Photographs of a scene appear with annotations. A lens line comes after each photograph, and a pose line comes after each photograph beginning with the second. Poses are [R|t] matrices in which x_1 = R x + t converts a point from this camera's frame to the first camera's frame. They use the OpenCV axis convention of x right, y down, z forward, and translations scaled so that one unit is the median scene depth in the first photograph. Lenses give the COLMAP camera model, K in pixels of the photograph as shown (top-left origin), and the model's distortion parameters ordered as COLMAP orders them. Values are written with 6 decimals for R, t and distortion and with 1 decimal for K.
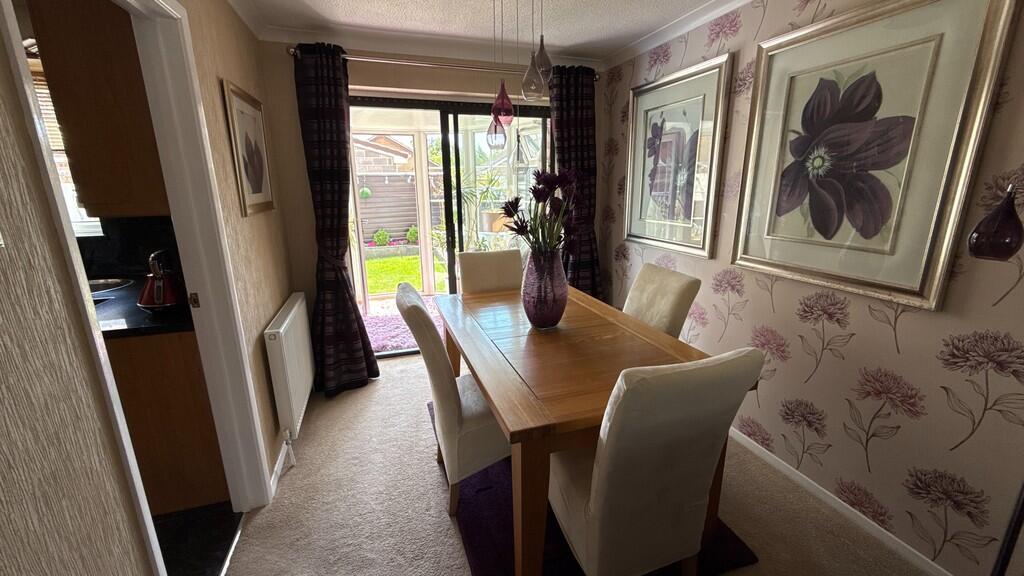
lens RADIAL K [[406.5, 0, 515.6], [0, 406.5, 285.5], [0, 0, 1]] dist [0.000019, -0.000157]
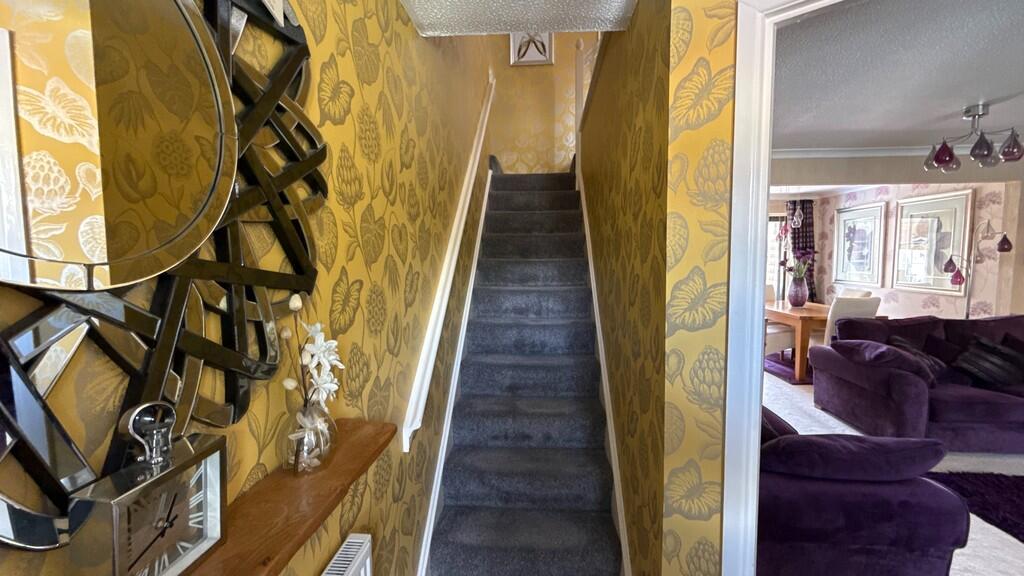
lens RADIAL K [[406.5, 0, 510.9], [0, 406.5, 288.9], [0, 0, 1]] dist [0.000019, -0.000157]
pose [[0.918393, 0.030819, -0.394467, -0.595022], [-0.093785, 0.985507, -0.141353, 0.530583], [0.384394, 0.166813, 0.907973, -2.125060]]
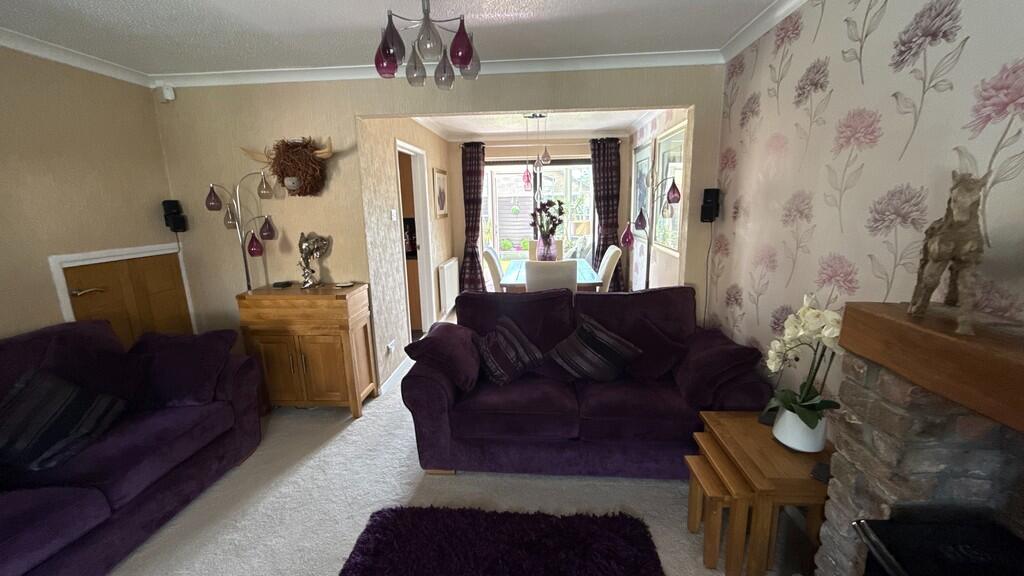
lens RADIAL K [[406.5, 0, 511.4], [0, 406.5, 282.8], [0, 0, 1]] dist [0.000019, -0.000157]
pose [[0.917034, 0.068521, -0.392879, 0.764932], [-0.083928, 0.996226, -0.022151, 0.234253], [0.389879, 0.053287, 0.919323, -1.096082]]
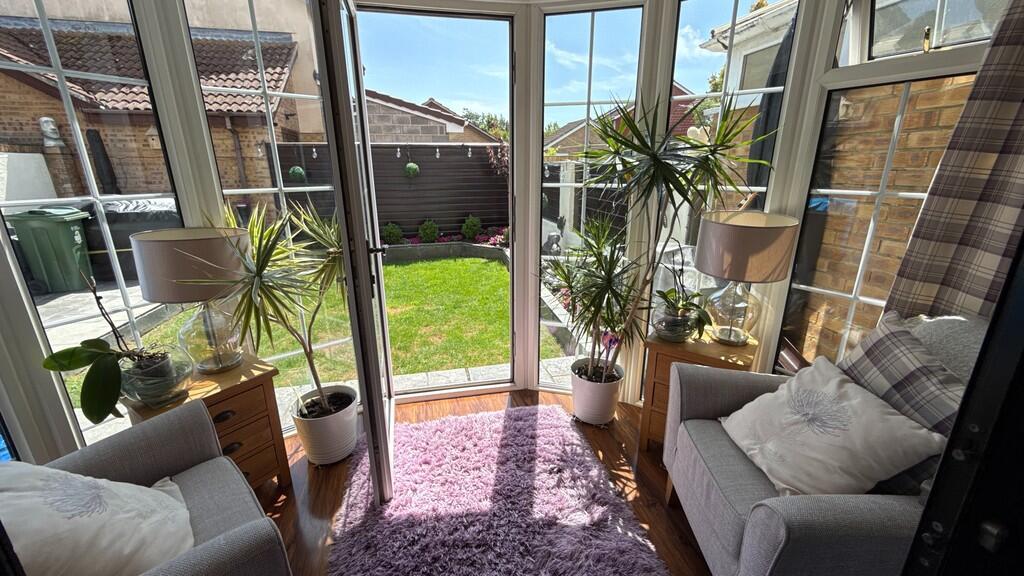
lens RADIAL K [[406.5, 0, 513.0], [0, 406.5, 286.9], [0, 0, 1]] dist [0.000019, -0.000157]
pose [[0.993055, 0.039408, -0.110851, -0.475803], [-0.033817, 0.998081, 0.051879, -0.314995], [0.112683, -0.047770, 0.992482, 1.441442]]
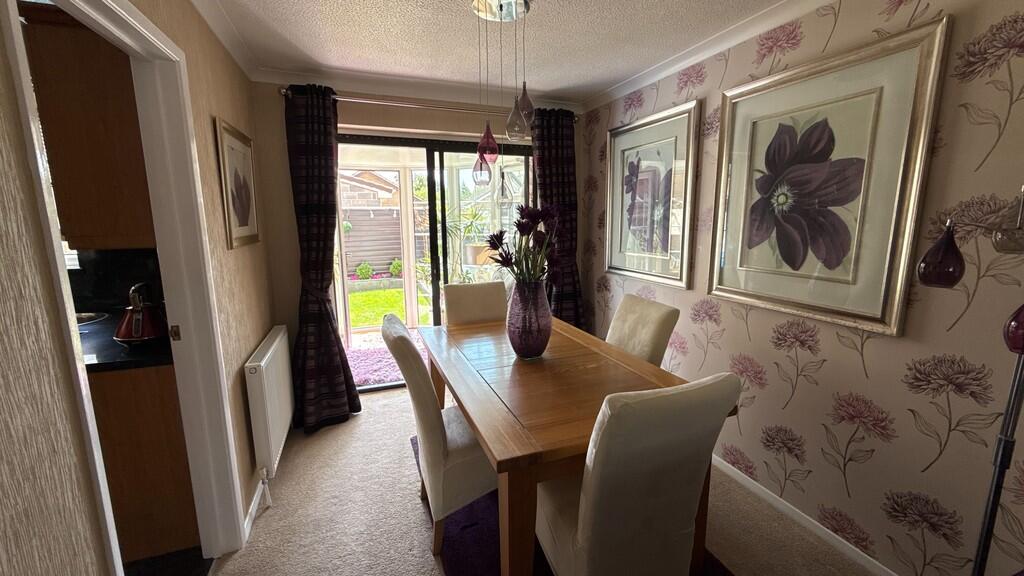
lens RADIAL K [[406.5, 0, 515.5], [0, 406.5, 285.7], [0, 0, 1]] dist [0.000019, -0.000157]
pose [[0.999148, -0.003896, 0.041095, -0.004430], [0.007201, 0.996722, -0.080583, 0.005928], [-0.040647, 0.080810, 0.995900, -0.020308]]
